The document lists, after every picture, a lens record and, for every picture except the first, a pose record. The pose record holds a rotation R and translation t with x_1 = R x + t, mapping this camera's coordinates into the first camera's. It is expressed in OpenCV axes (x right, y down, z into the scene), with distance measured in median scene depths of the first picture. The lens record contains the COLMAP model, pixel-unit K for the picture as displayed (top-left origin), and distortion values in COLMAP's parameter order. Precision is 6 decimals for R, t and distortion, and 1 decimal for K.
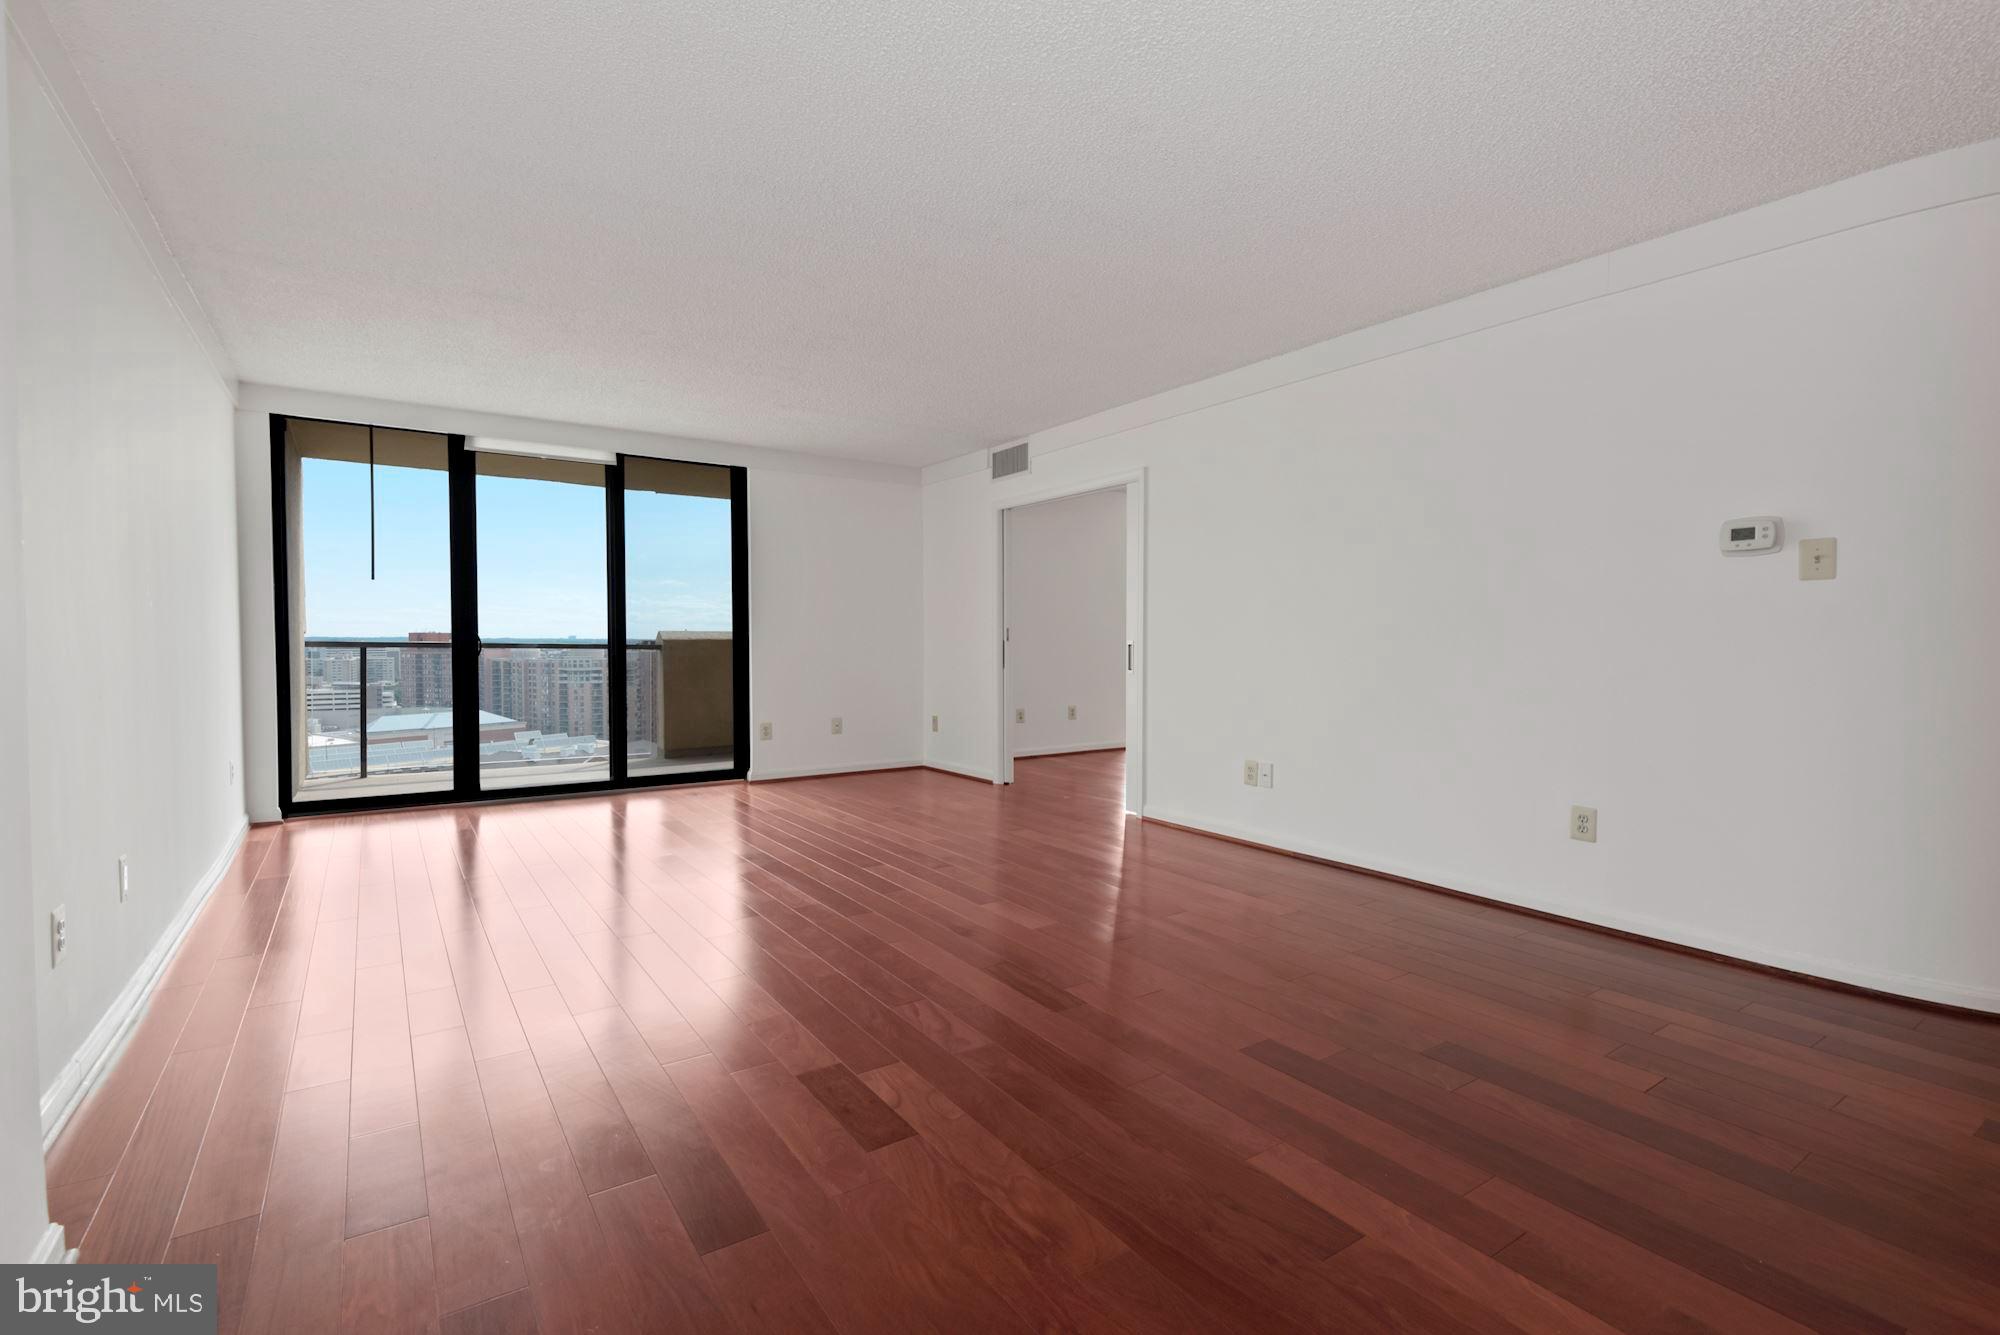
lens RADIAL K [[891.8, 0, 992.3], [0, 891.8, 683.9], [0, 0, 1]] dist [0.035192, -0.000125]
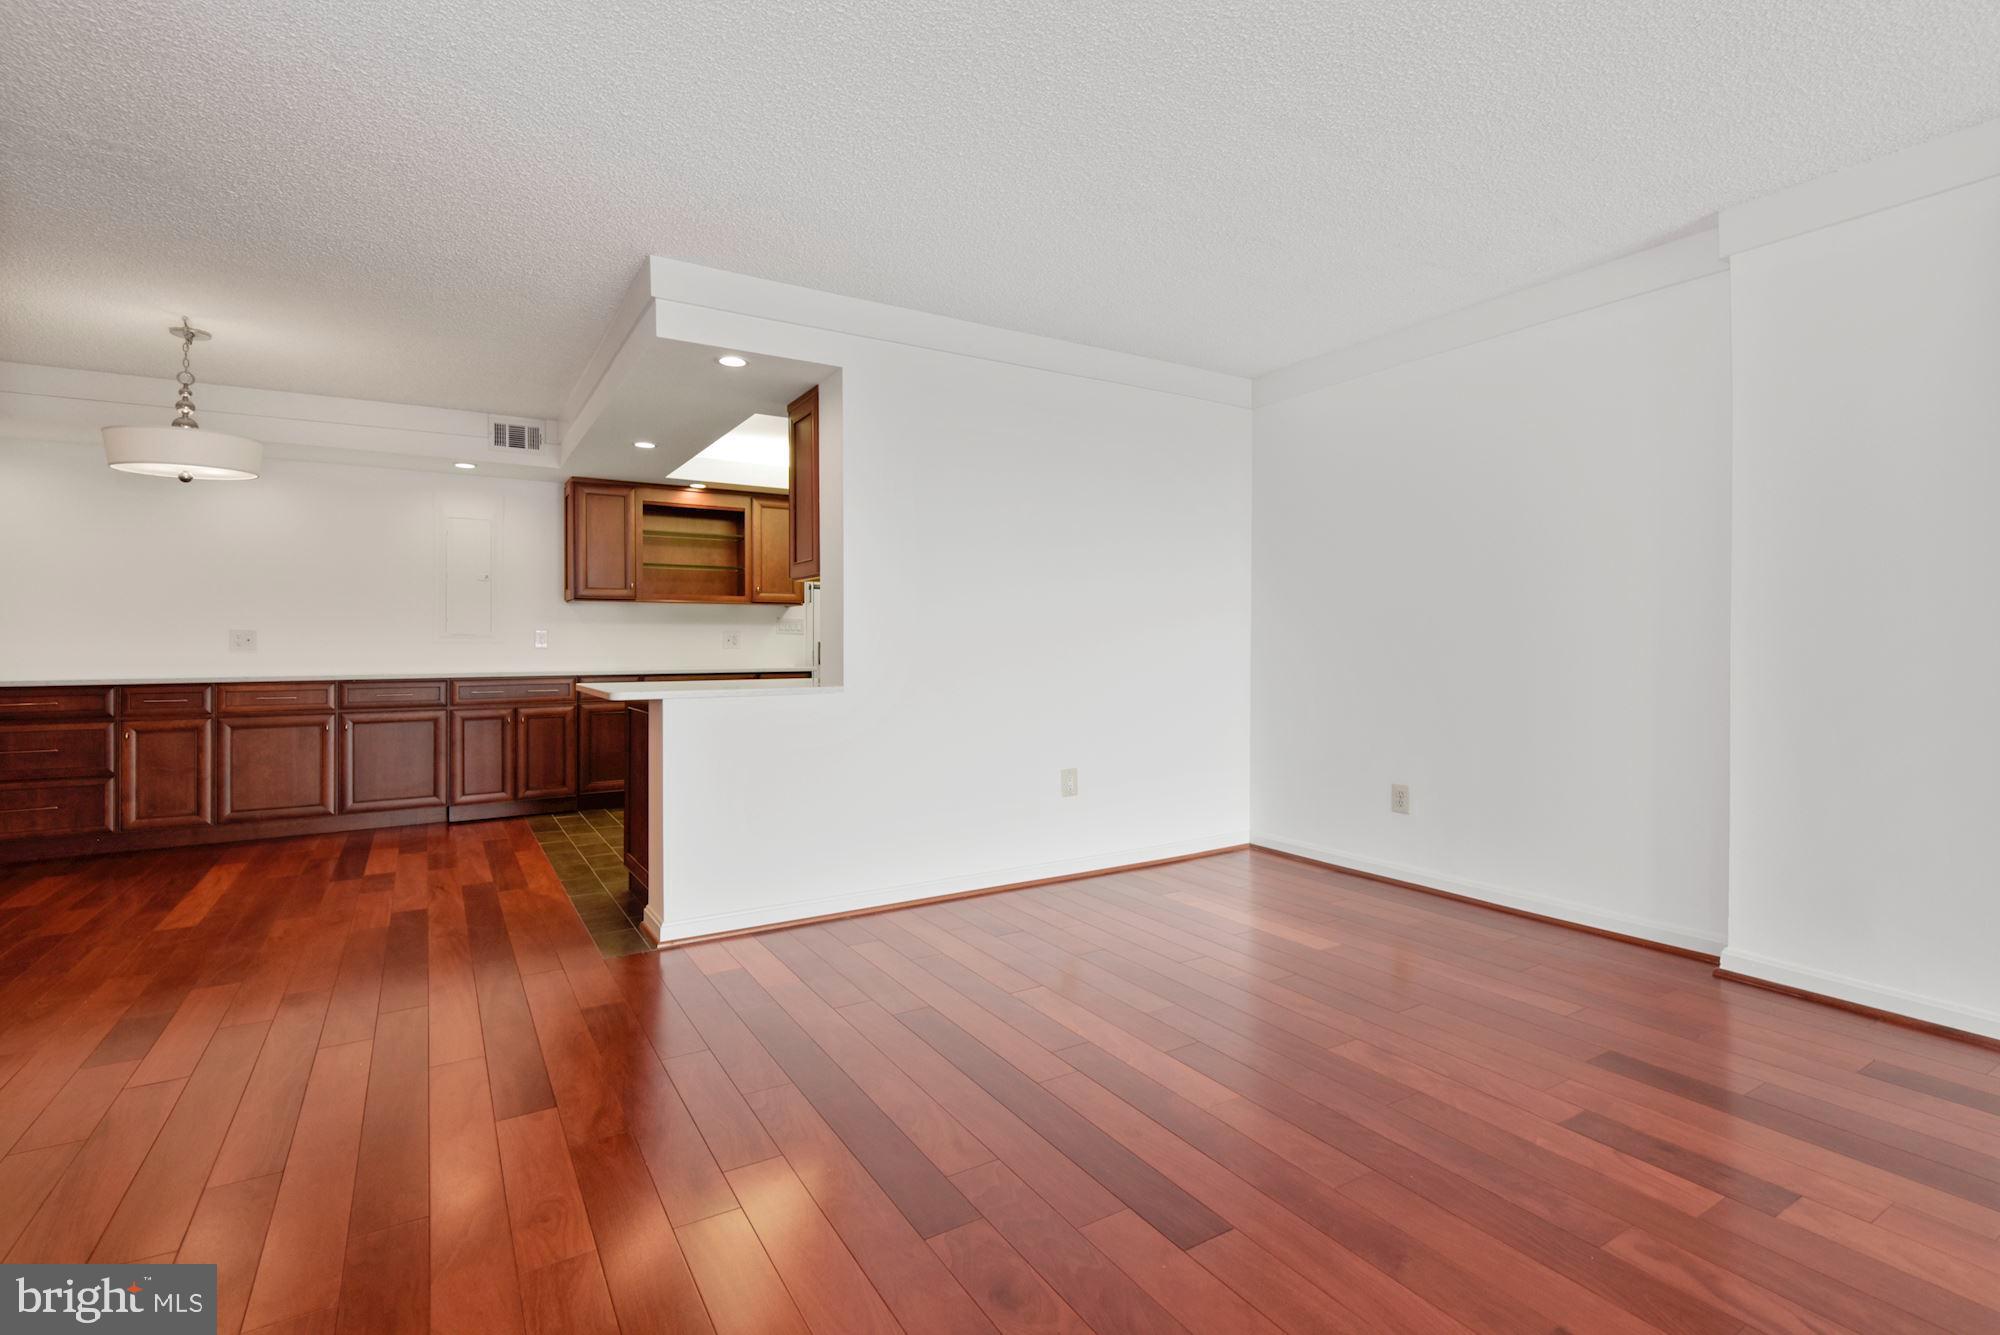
lens RADIAL K [[929.2, 0, 1008.4], [0, 929.2, 640.4], [0, 0, 1]] dist [0.018905, -0.000614]
pose [[-0.999038, 0.001431, 0.043836, 0.194463], [0.003606, 0.998764, 0.049567, -0.043062], [-0.043711, 0.049678, -0.997808, 0.804145]]
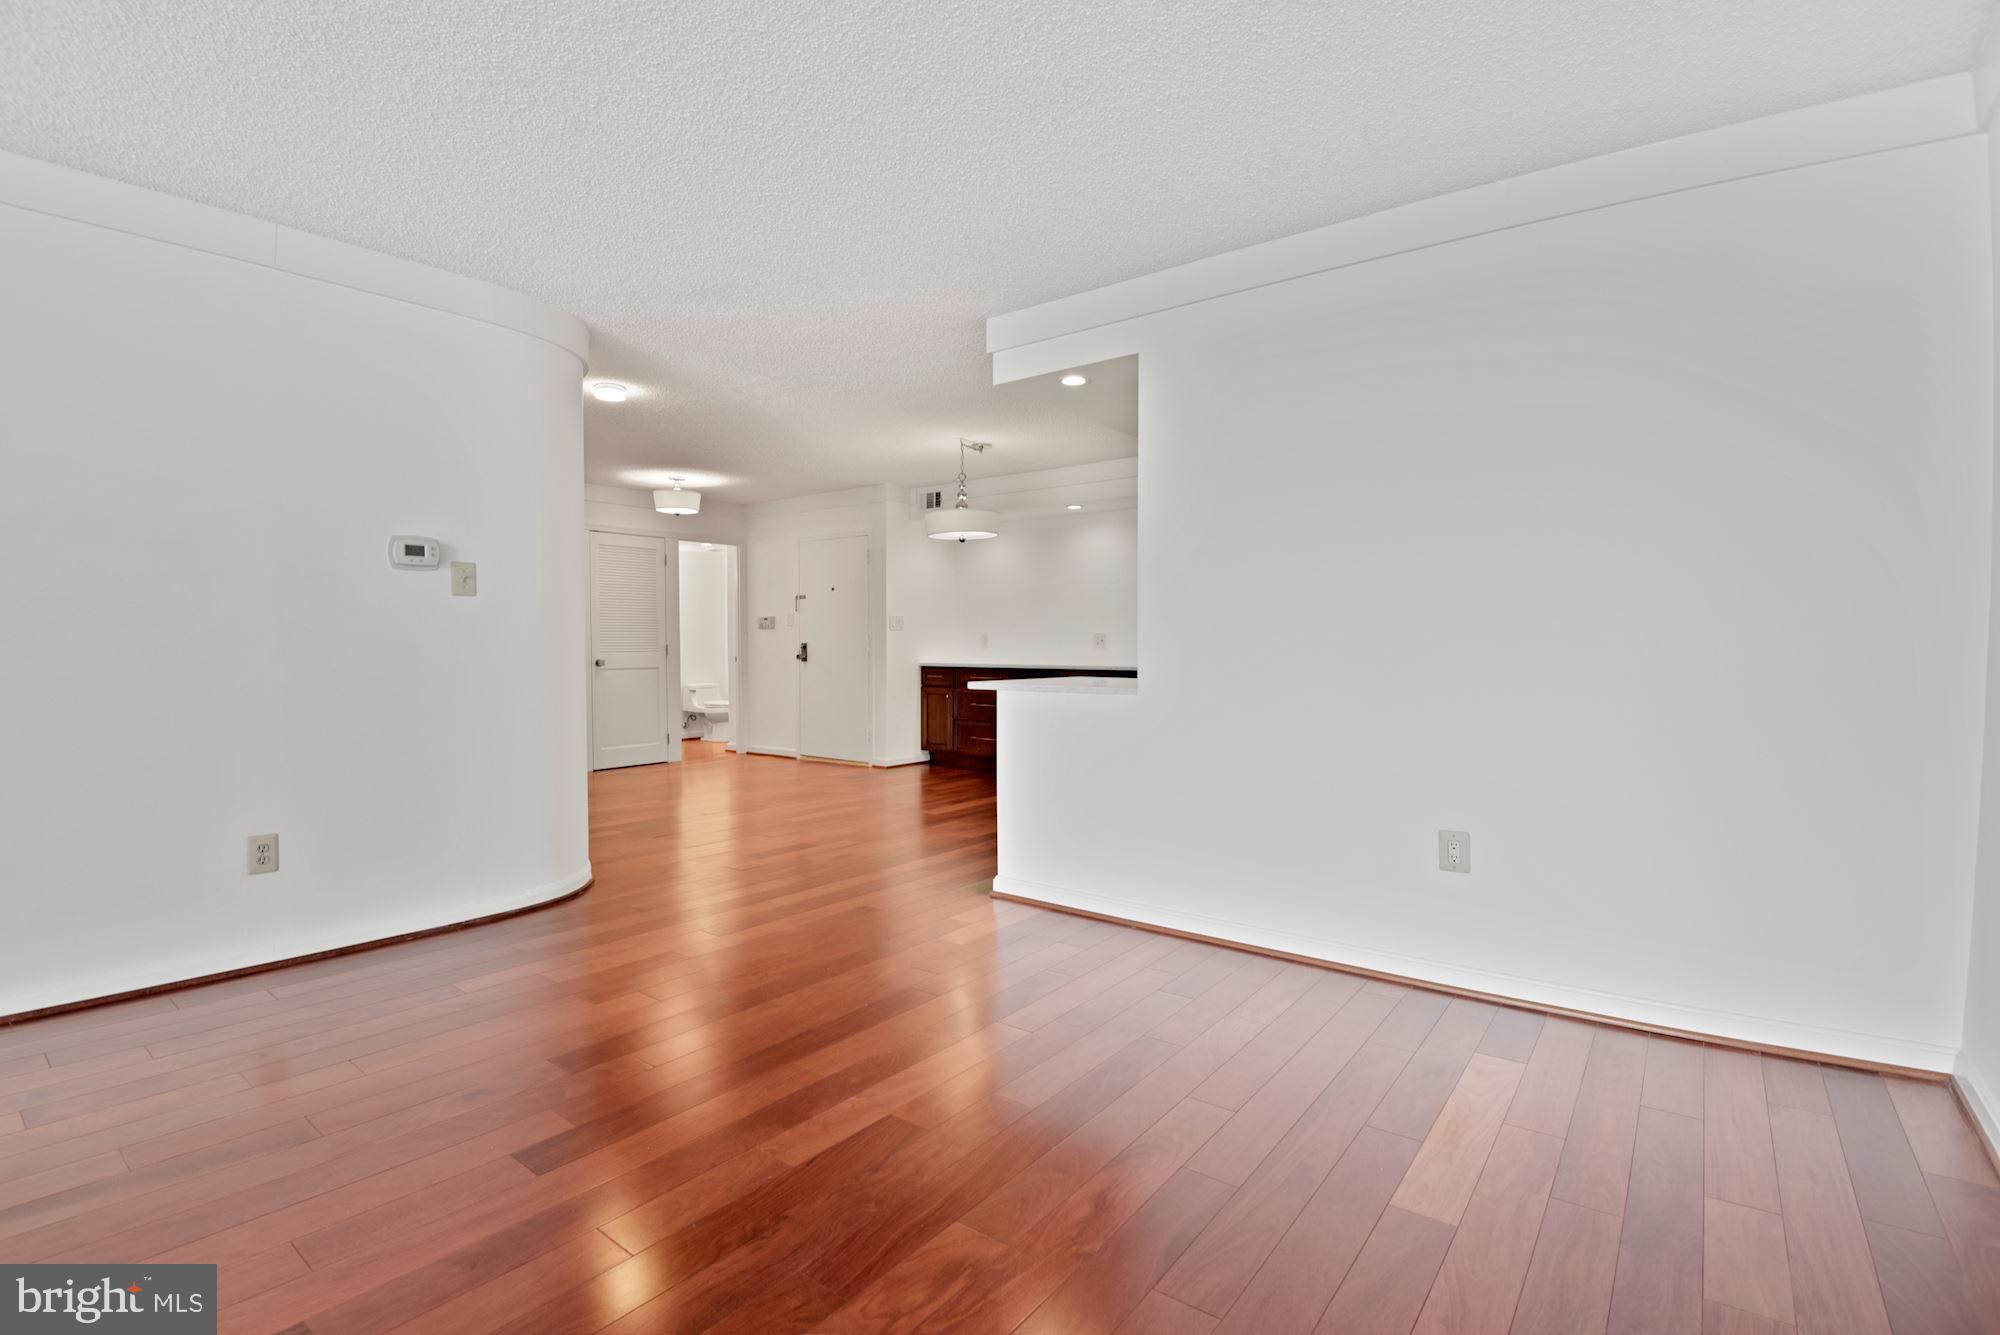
lens RADIAL K [[927.7, 0, 990.3], [0, 927.7, 669.5], [0, 0, 1]] dist [0.000191, -0.015091]
pose [[-0.301799, -0.027040, 0.952988, -0.277246], [0.046749, 0.997975, 0.043121, -0.020377], [-0.952225, 0.057565, -0.299924, 0.396627]]
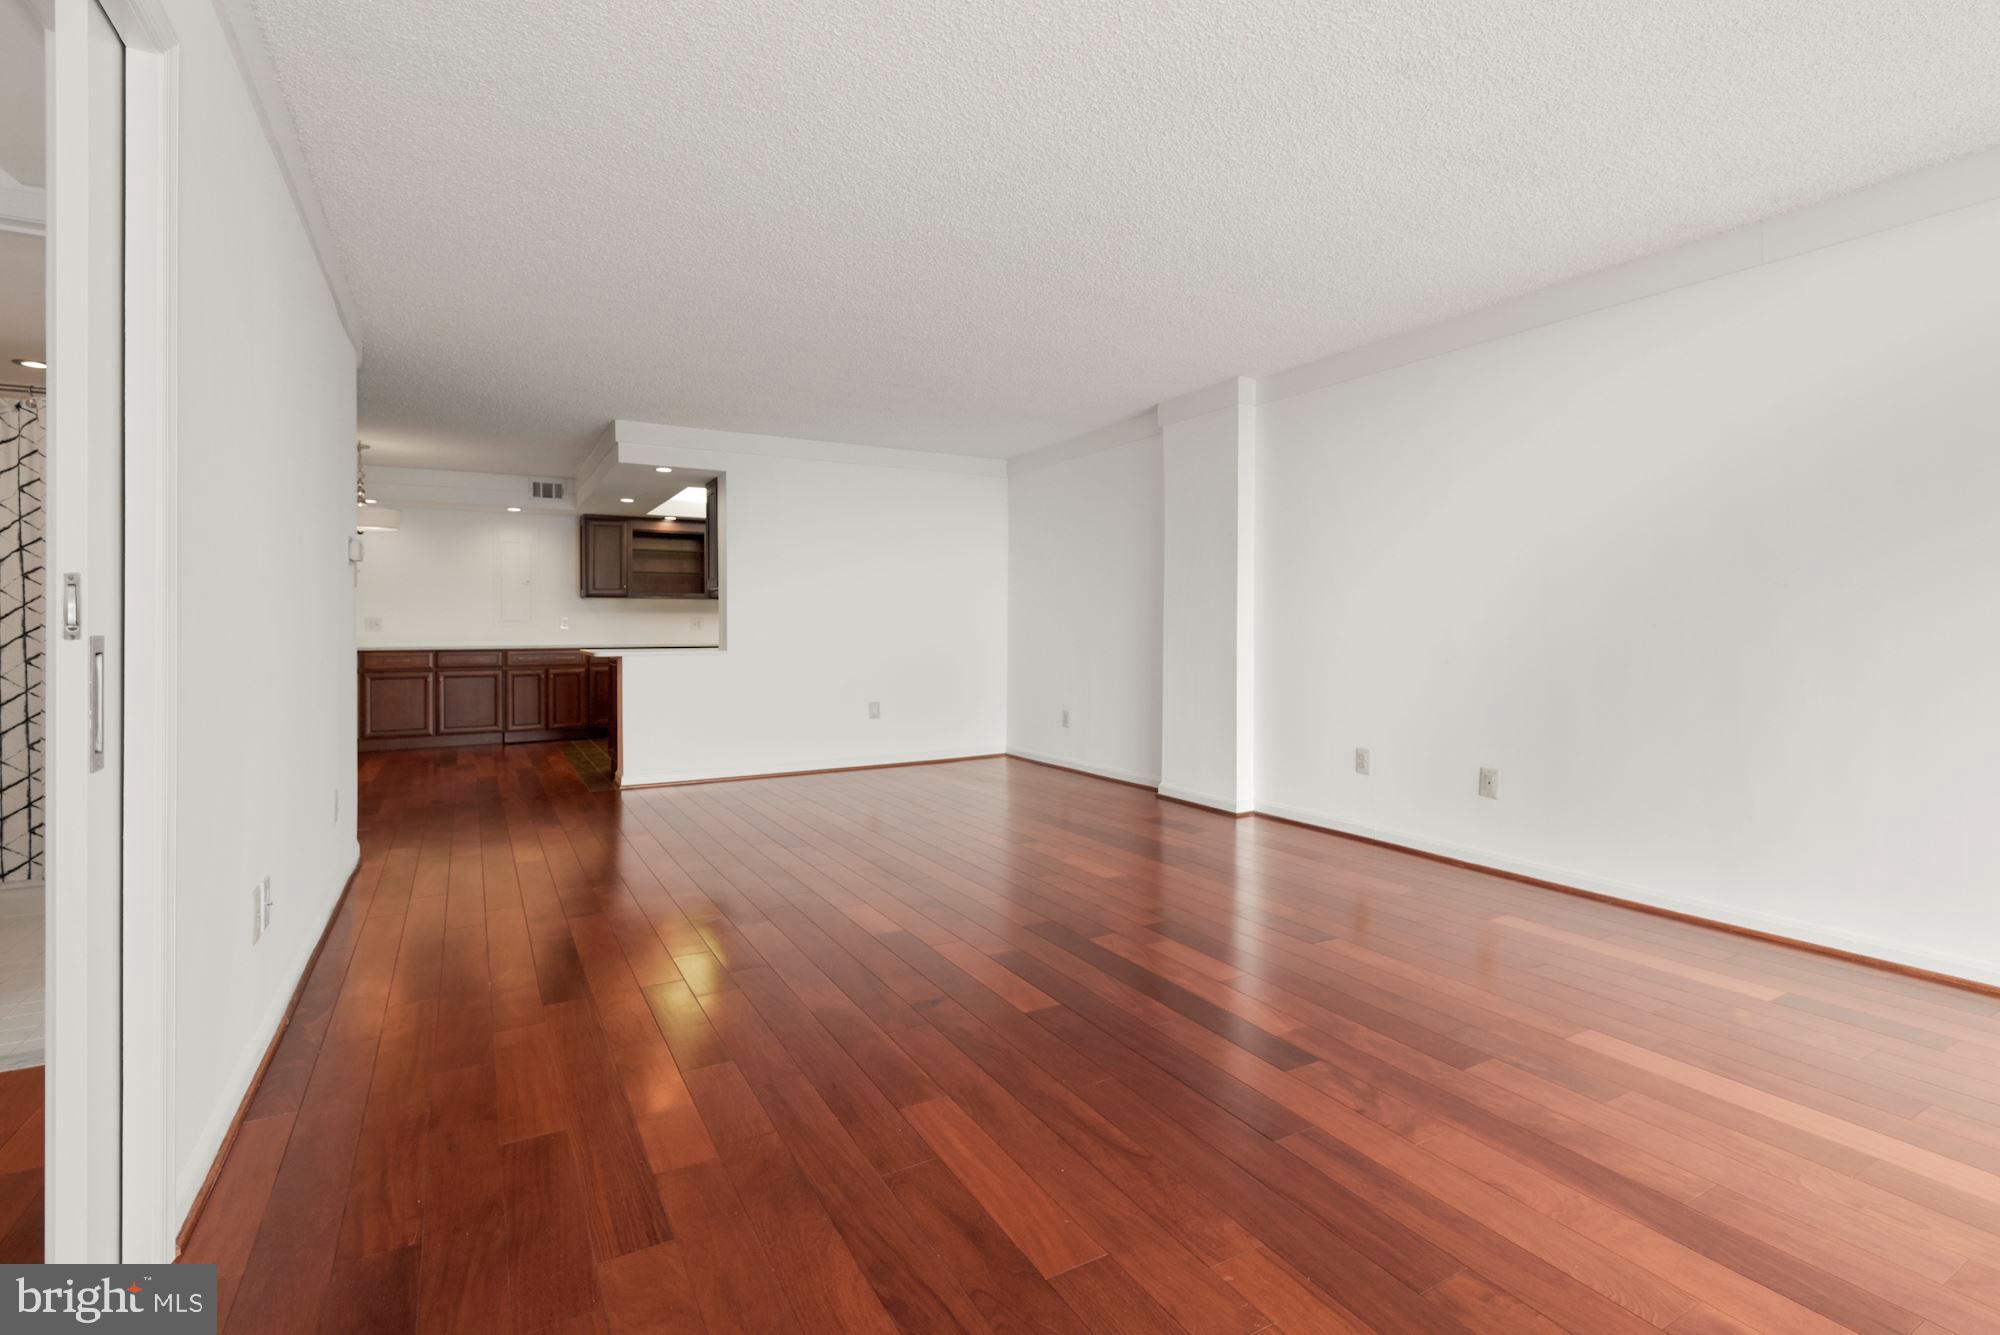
lens RADIAL K [[937.8, 0, 1020.9], [0, 937.8, 630.3], [0, 0, 1]] dist [0.015713, -0.000530]
pose [[-0.997718, -0.000200, 0.067521, -0.142698], [0.003603, 0.998413, 0.056202, -0.071940], [-0.067425, 0.056317, -0.996134, 1.362262]]
